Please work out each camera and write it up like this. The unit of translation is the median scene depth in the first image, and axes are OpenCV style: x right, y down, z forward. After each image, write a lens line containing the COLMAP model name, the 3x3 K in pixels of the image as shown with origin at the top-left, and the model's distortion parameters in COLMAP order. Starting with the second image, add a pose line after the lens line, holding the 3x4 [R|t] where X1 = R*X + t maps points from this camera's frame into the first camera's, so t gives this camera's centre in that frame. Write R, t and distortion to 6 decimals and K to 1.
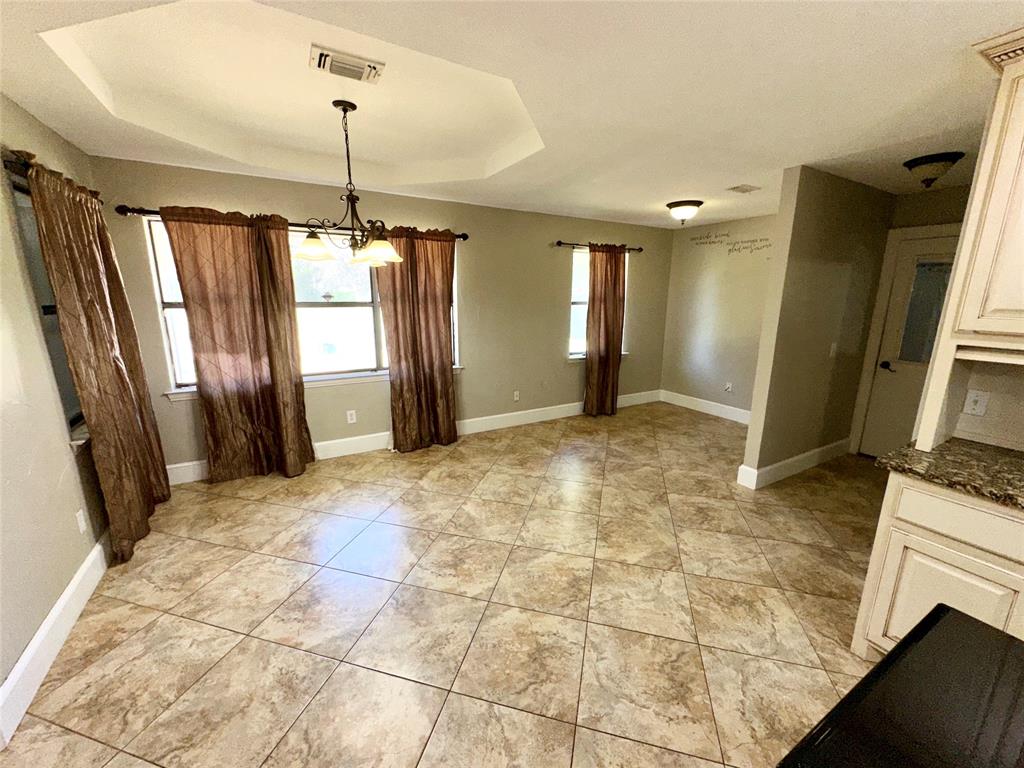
lens RADIAL K [[408.2, 0, 513.5], [0, 408.2, 383.0], [0, 0, 1]] dist [-0.000548, -0.000101]
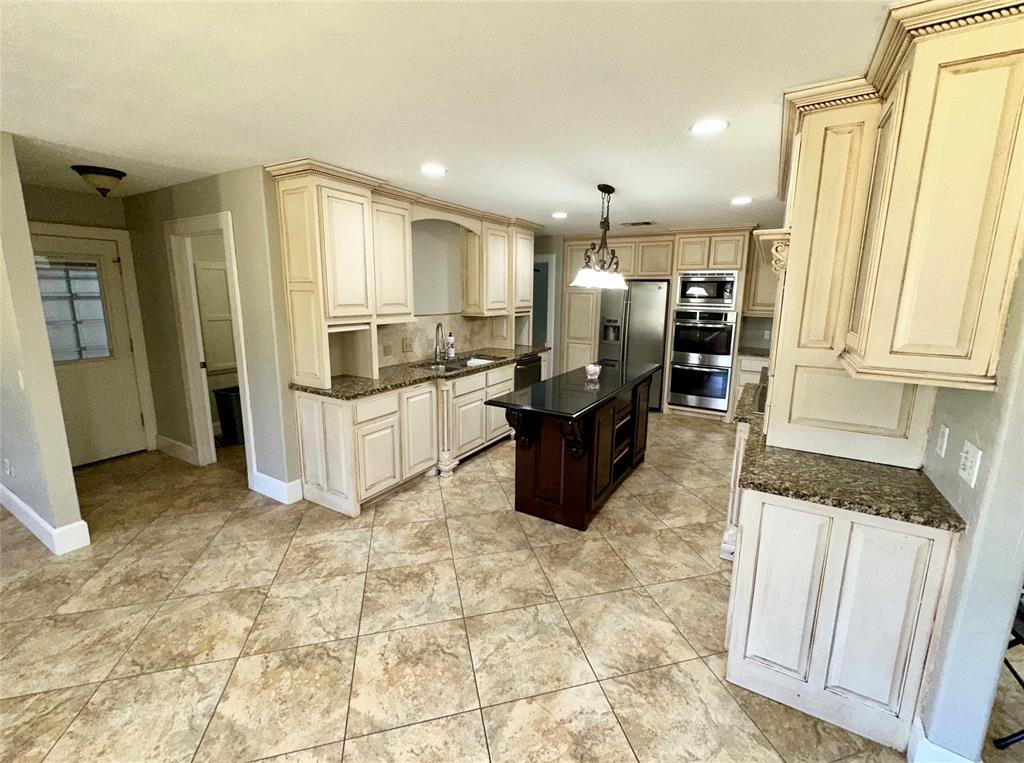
lens RADIAL K [[442.0, 0, 512.1], [0, 442.0, 375.8], [0, 0, 1]] dist [-0.001215, -0.000016]
pose [[-0.480059, -0.179075, 0.858764, -0.793850], [0.179259, 0.938261, 0.295860, -0.249227], [-0.858725, 0.295972, -0.418320, 0.939362]]
